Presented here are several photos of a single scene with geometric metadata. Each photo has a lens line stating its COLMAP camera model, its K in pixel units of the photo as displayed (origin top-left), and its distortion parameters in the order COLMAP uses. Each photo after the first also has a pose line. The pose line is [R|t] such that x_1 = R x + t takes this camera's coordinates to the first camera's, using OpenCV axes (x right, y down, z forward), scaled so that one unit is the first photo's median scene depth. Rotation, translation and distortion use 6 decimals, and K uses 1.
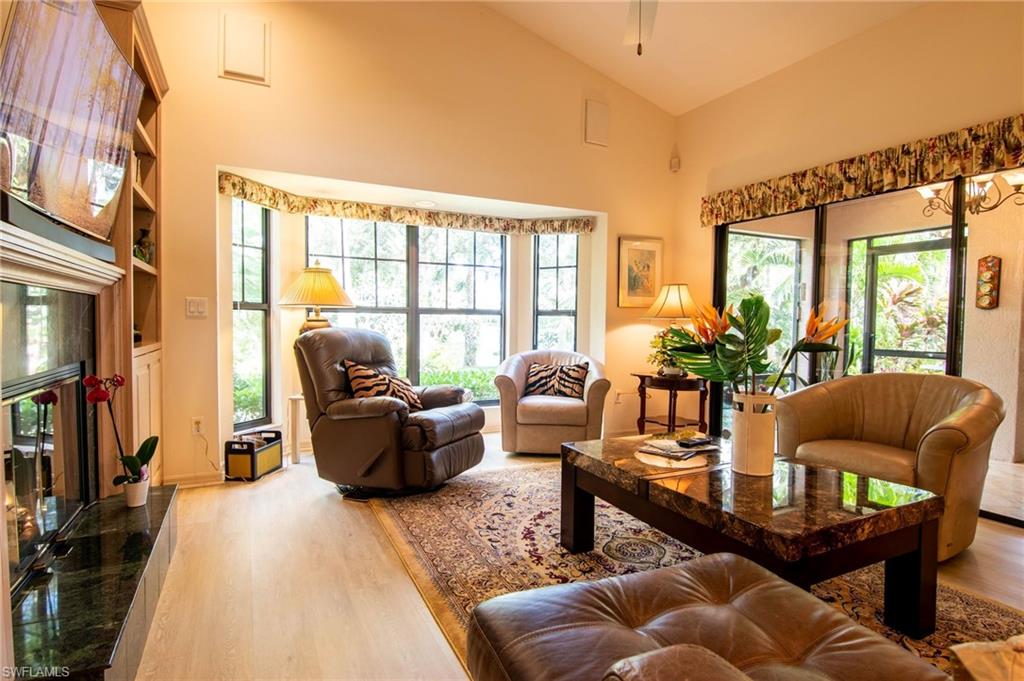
lens RADIAL K [[523.6, 0, 519.3], [0, 523.6, 341.5], [0, 0, 1]] dist [-0.018319, -0.003407]
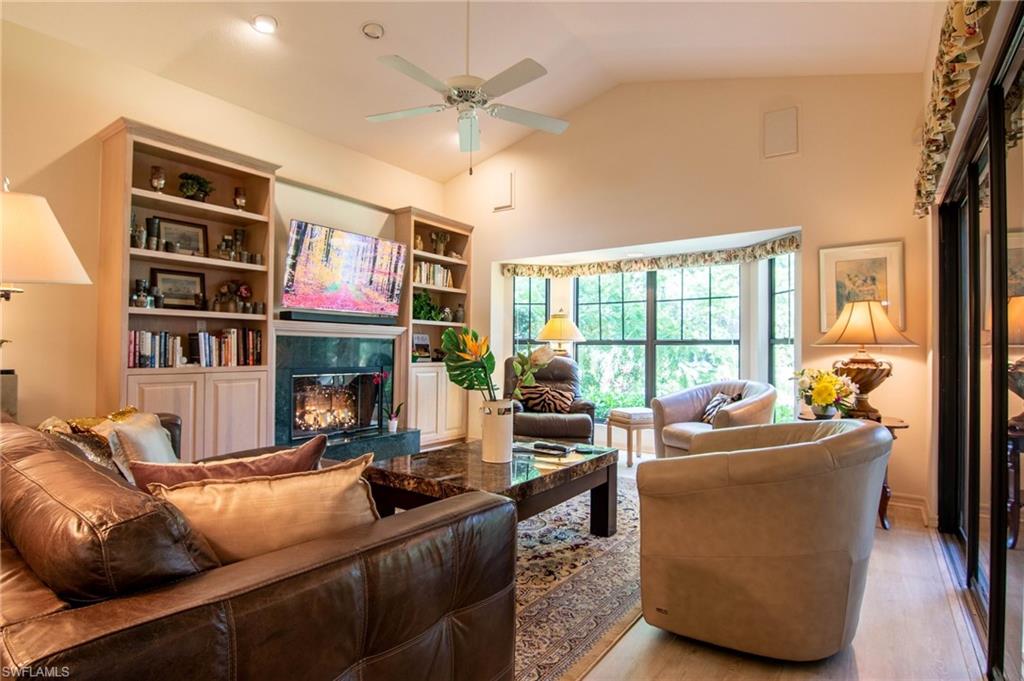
lens RADIAL K [[523.6, 0, 509.8], [0, 523.6, 341.1], [0, 0, 1]] dist [-0.018319, -0.003407]
pose [[0.459625, -0.023194, -0.887810, 0.709698], [-0.036794, 0.998303, -0.045128, 0.003543], [0.887351, 0.053408, 0.457992, 0.179422]]
